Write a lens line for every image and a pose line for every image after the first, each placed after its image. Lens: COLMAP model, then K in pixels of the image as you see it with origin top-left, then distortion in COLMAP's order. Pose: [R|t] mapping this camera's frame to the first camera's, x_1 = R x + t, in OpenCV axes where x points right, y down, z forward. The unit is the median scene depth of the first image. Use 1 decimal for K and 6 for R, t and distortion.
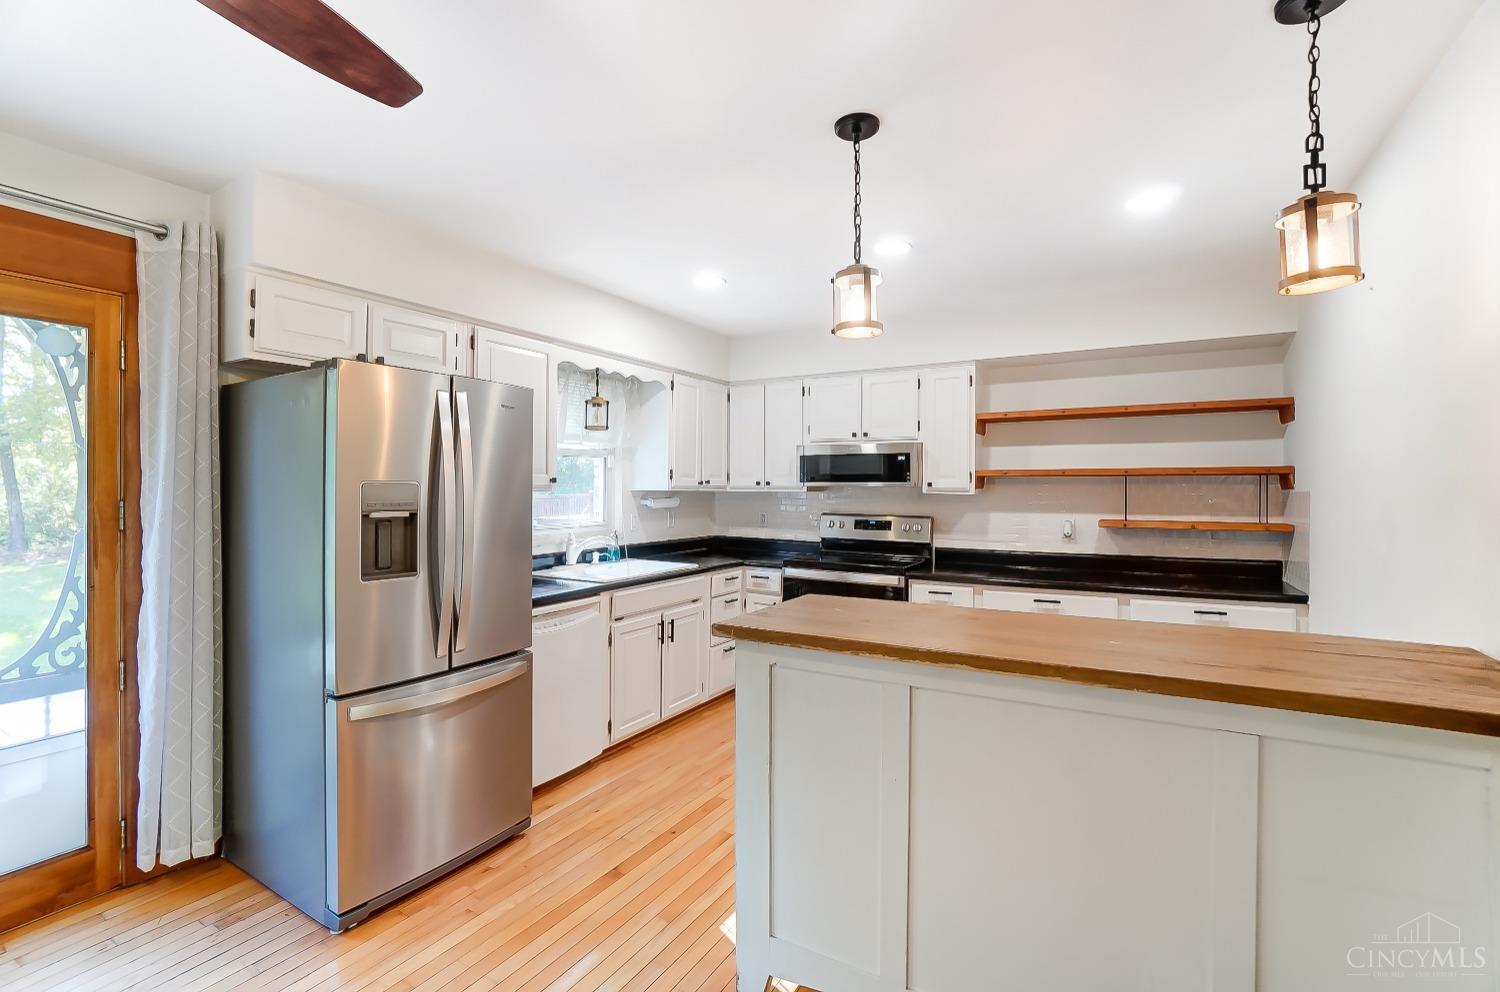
lens RADIAL K [[659.5, 0, 752.0], [0, 659.5, 489.5], [0, 0, 1]] dist [-0.009884, -0.000508]
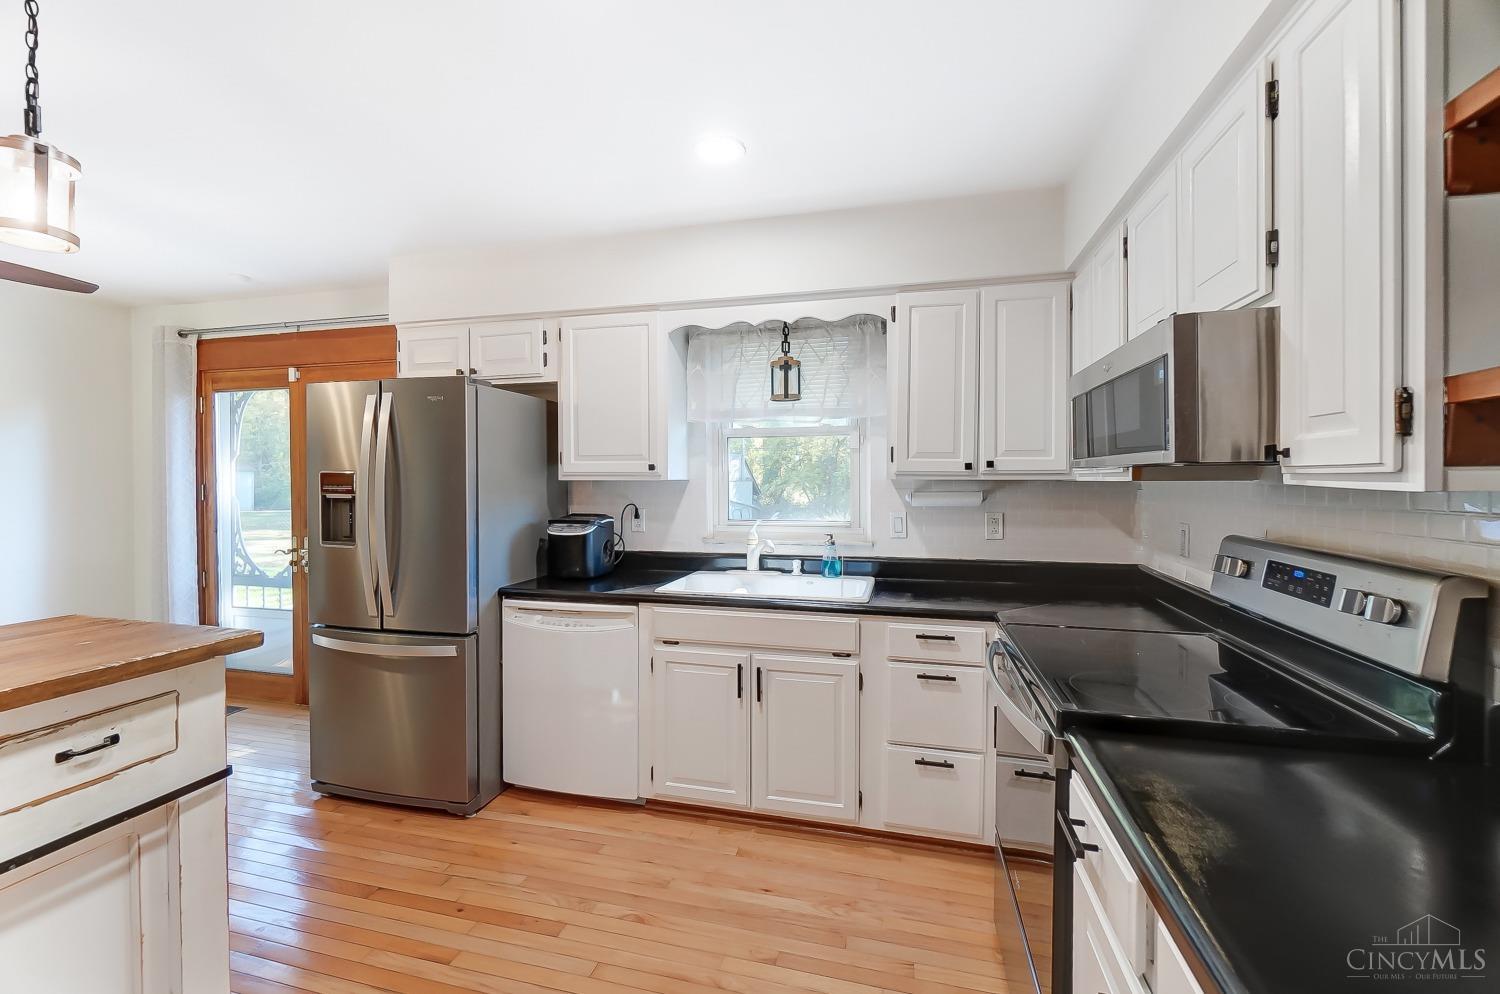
lens RADIAL K [[659.5, 0, 742.1], [0, 659.5, 485.3], [0, 0, 1]] dist [-0.009884, -0.000508]
pose [[0.283687, 0.004411, -0.958907, 0.476724], [-0.002613, 0.999989, 0.003827, 0.005807], [0.958913, 0.001420, 0.283696, 0.722152]]
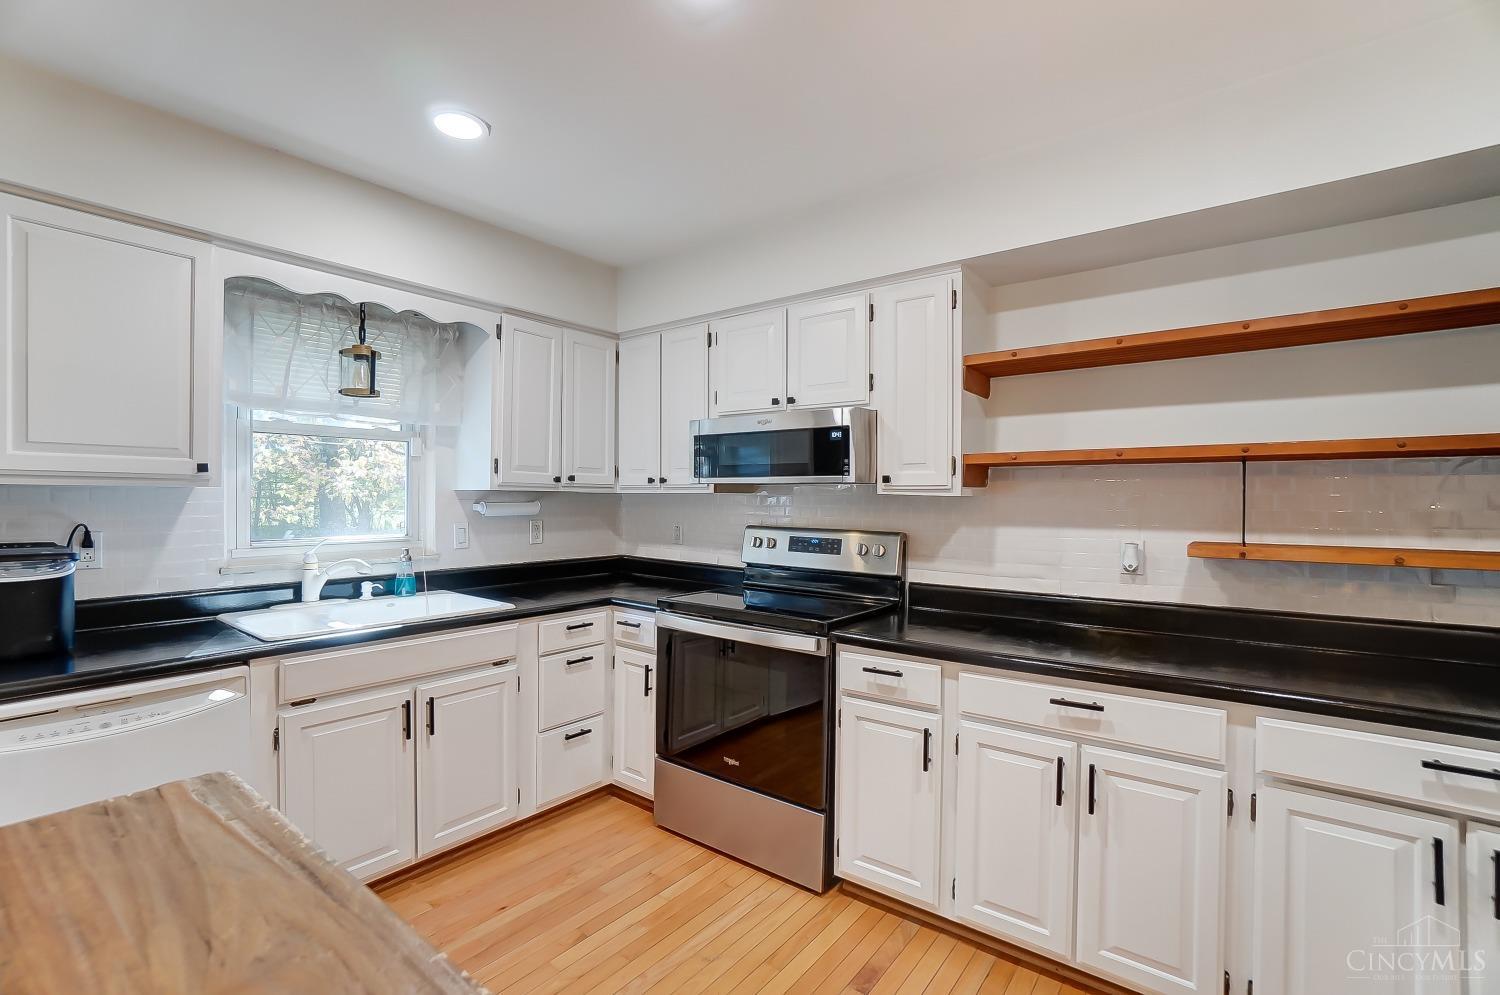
lens RADIAL K [[659.5, 0, 744.1], [0, 659.5, 505.1], [0, 0, 1]] dist [-0.009884, -0.000508]
pose [[0.991127, 0.004066, -0.132853, 0.224268], [-0.003032, 0.999964, 0.007986, 0.011522], [0.132881, -0.007512, 0.991104, 0.396335]]
